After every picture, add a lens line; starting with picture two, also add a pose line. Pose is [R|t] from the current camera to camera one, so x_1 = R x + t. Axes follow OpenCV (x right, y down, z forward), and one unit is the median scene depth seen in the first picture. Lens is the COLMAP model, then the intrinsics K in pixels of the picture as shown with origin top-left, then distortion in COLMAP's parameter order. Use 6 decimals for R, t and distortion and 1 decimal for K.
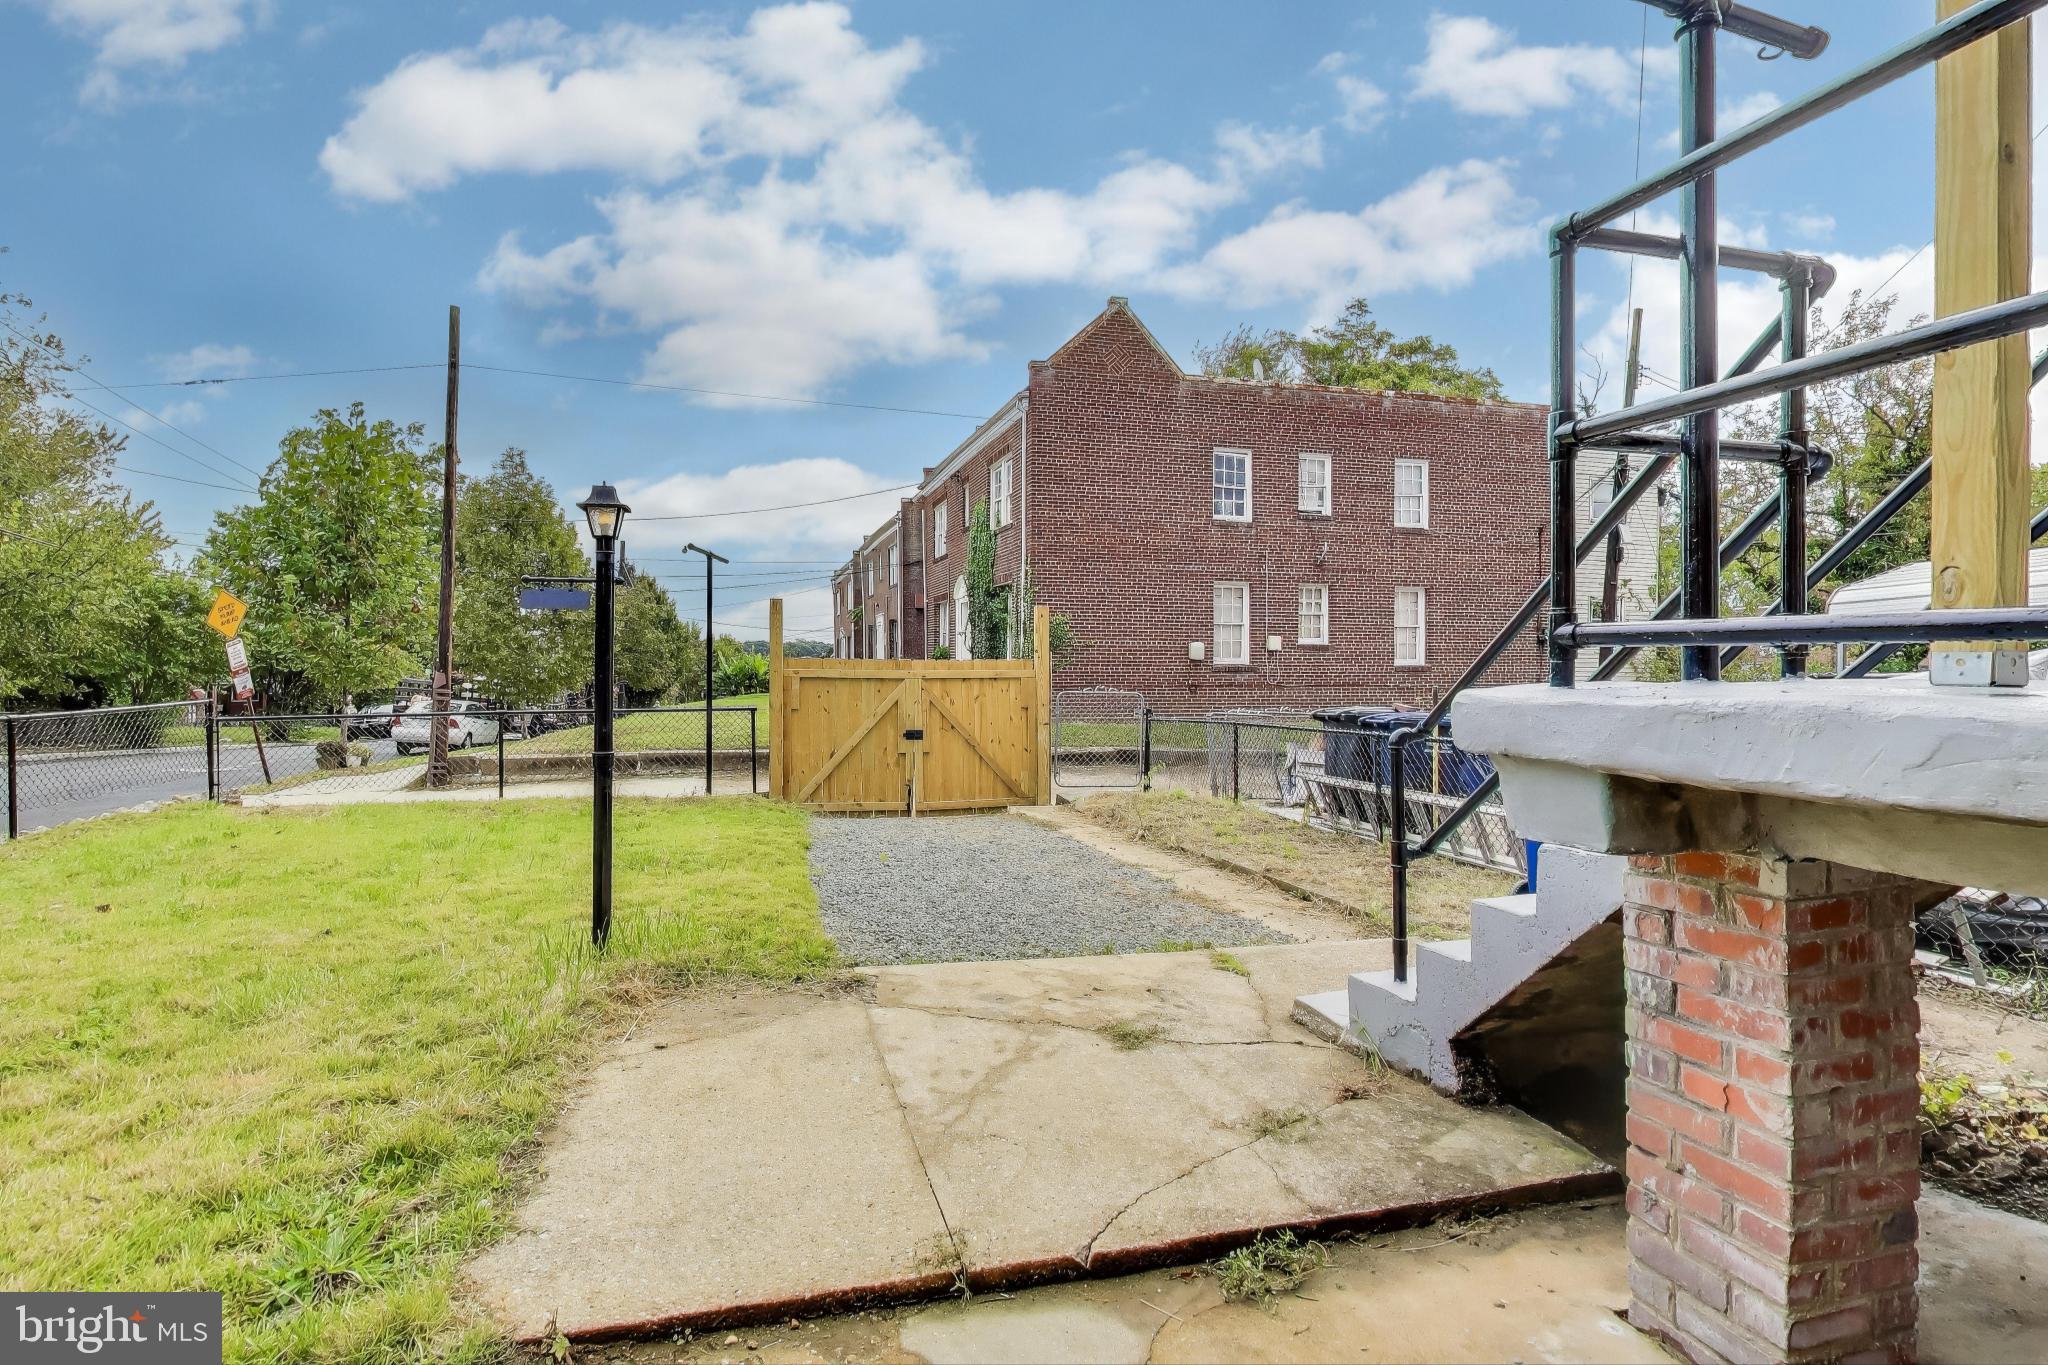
lens RADIAL K [[1043.1, 0, 1022.0], [0, 1043.1, 670.9], [0, 0, 1]] dist [-0.001213, 0.000231]
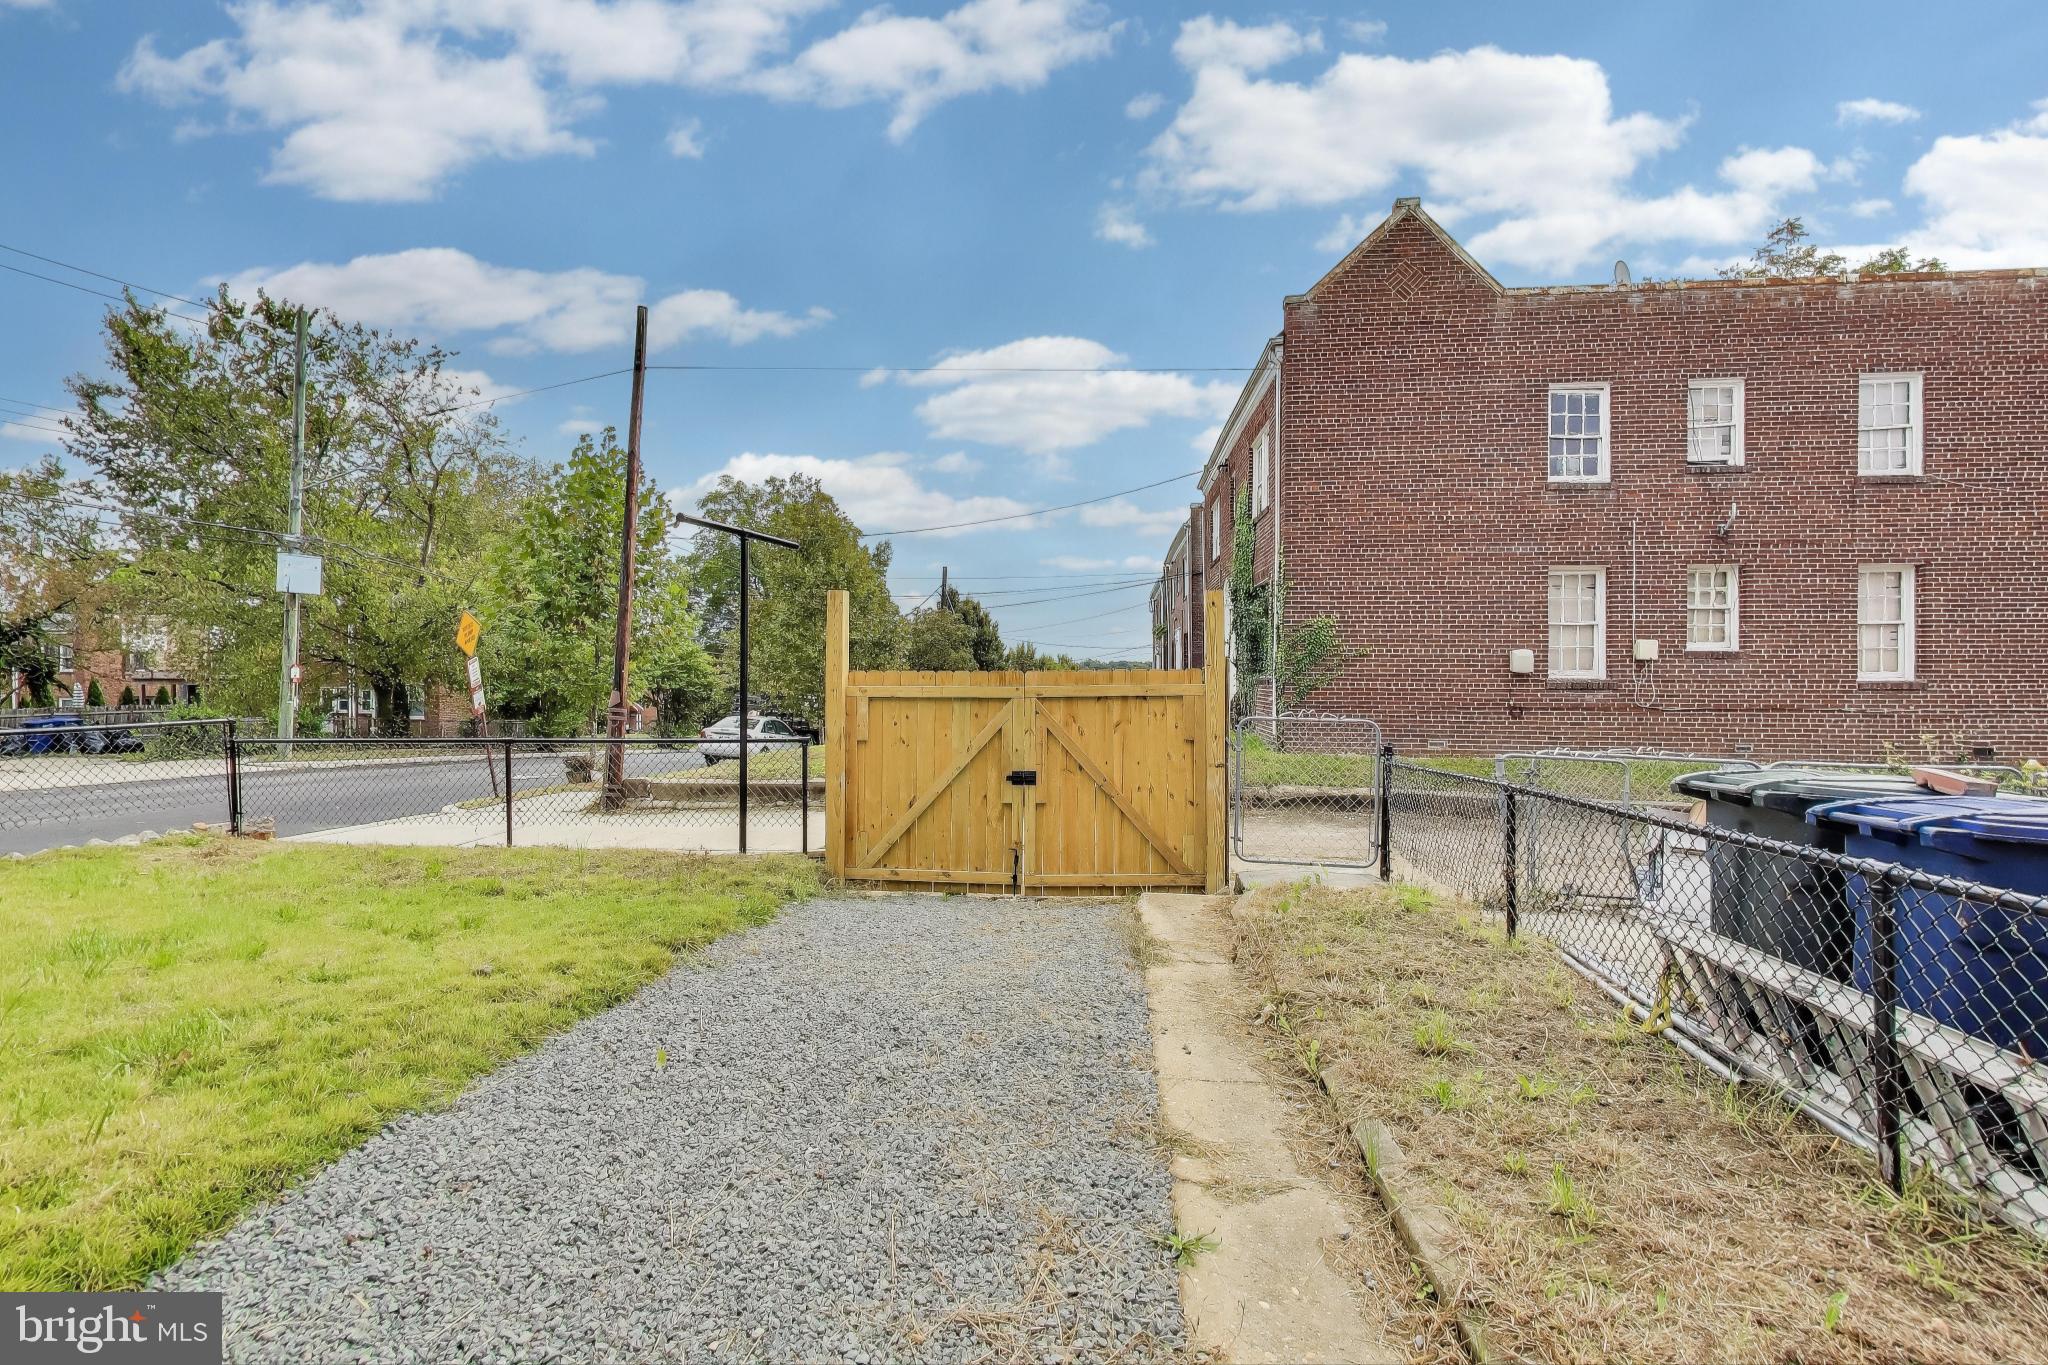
lens RADIAL K [[960.3, 0, 1025.6], [0, 960.3, 686.0], [0, 0, 1]] dist [0.022003, -0.001496]
pose [[0.938694, -0.001190, -0.344748, 0.072235], [0.000003, 0.999994, -0.003442, 0.000786], [0.344750, 0.003230, 0.938689, 0.232873]]
